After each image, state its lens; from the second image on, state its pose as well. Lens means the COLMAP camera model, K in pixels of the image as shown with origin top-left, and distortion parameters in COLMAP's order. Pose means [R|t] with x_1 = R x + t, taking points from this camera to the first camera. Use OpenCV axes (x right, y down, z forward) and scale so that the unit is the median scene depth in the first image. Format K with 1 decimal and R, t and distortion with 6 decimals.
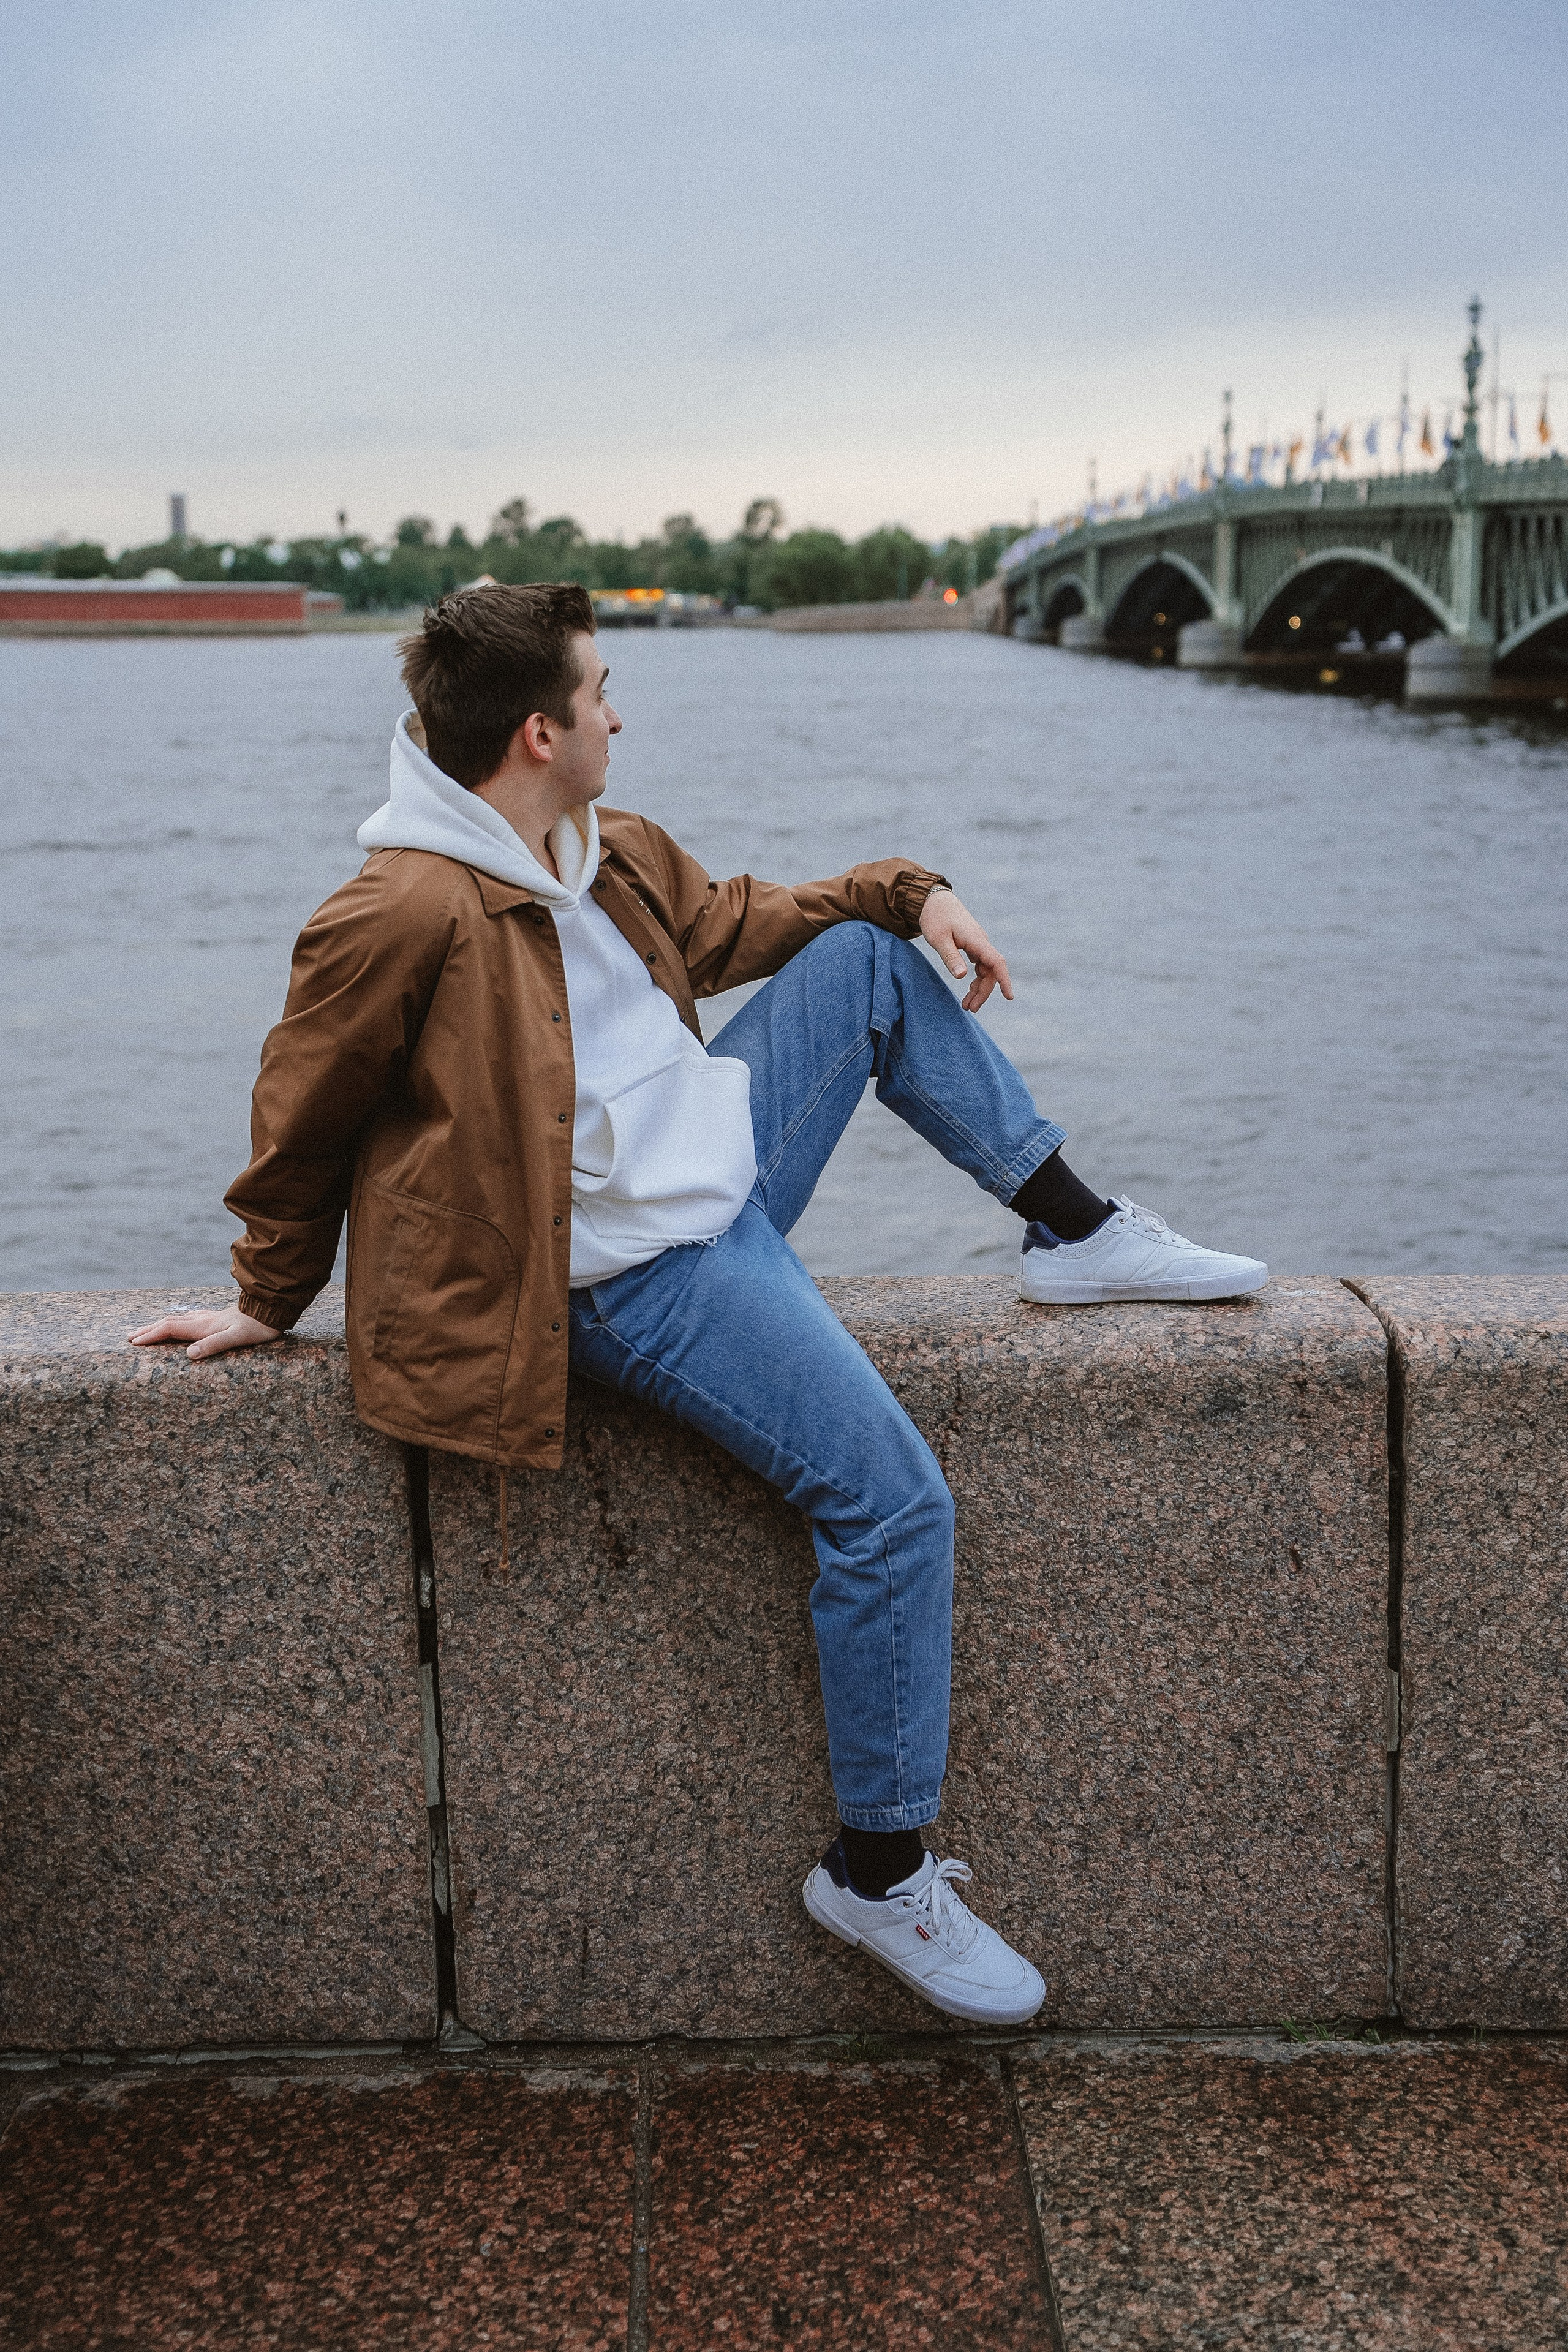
lens RADIAL K [[3304.8, 0, 765.5], [0, 3304.8, 1213.5], [0, 0, 1]] dist [0.132904, 0.139214]
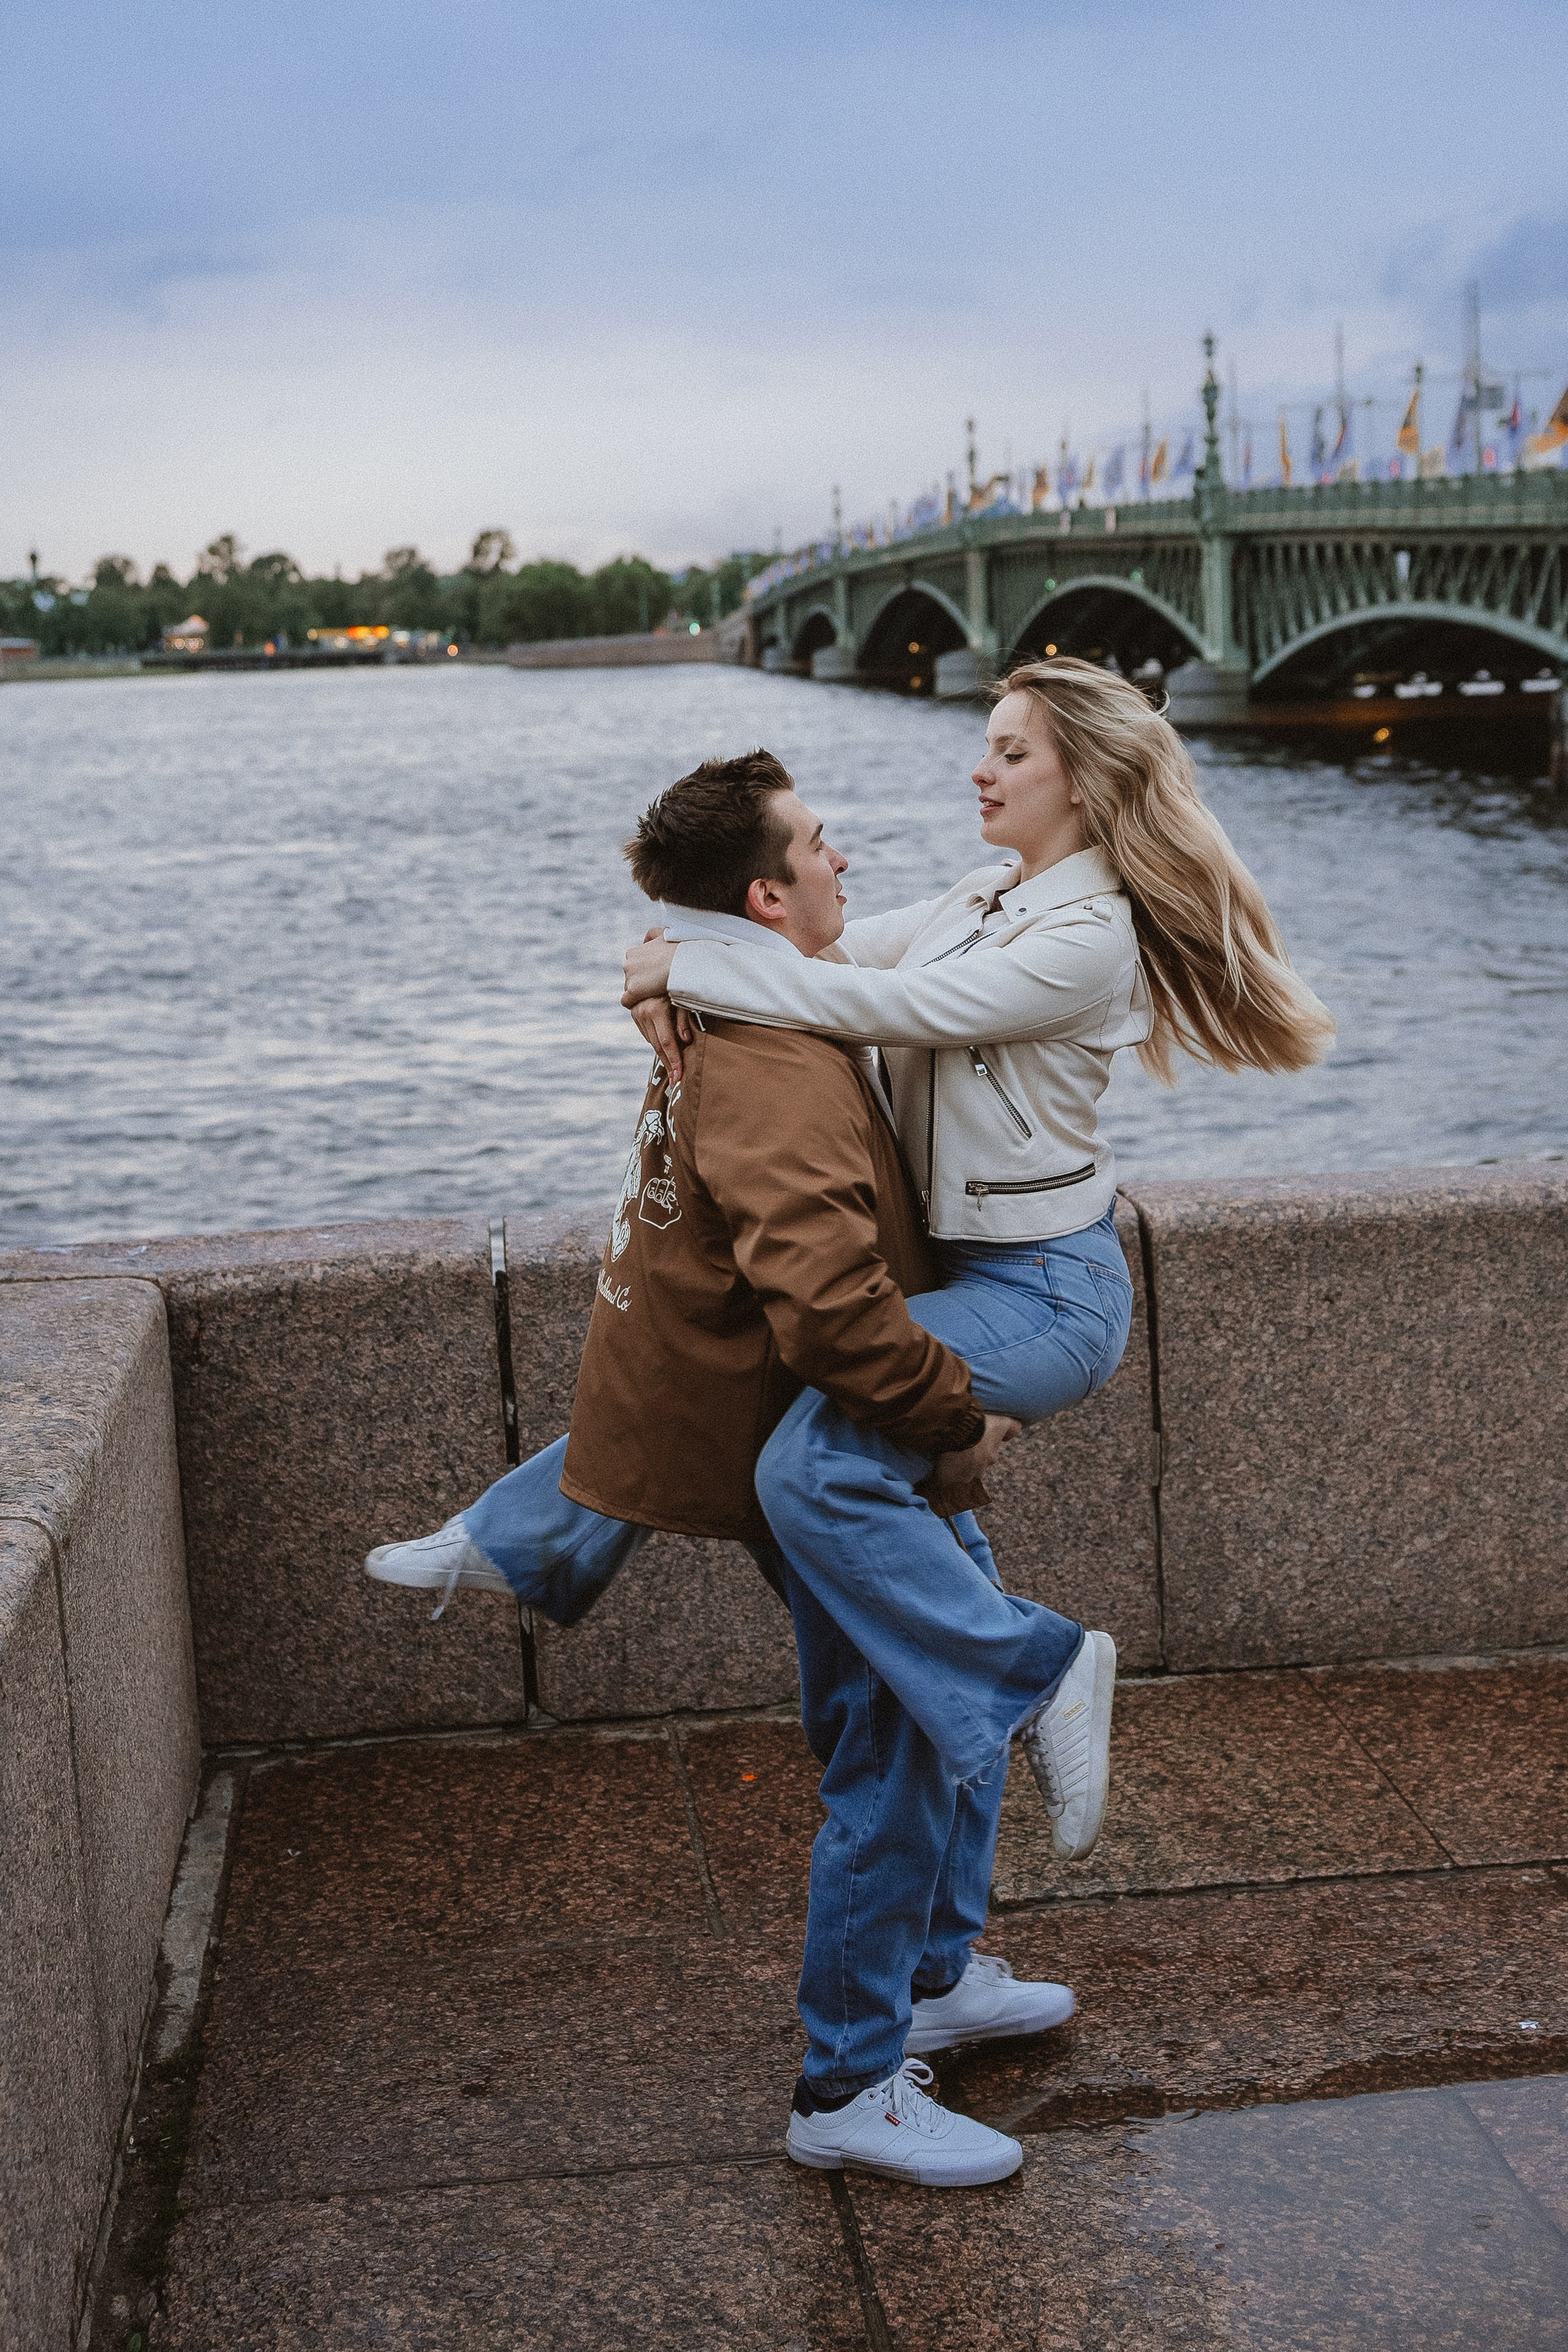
lens RADIAL K [[3519.4, 0, 960.7], [0, 3519.4, 1043.8], [0, 0, 1]] dist [0.072296, 0.055462]
pose [[0.991308, -0.037759, 0.126028, -0.094060], [0.045940, 0.996977, -0.062654, 0.056053], [-0.123281, 0.067899, 0.990046, -0.597491]]
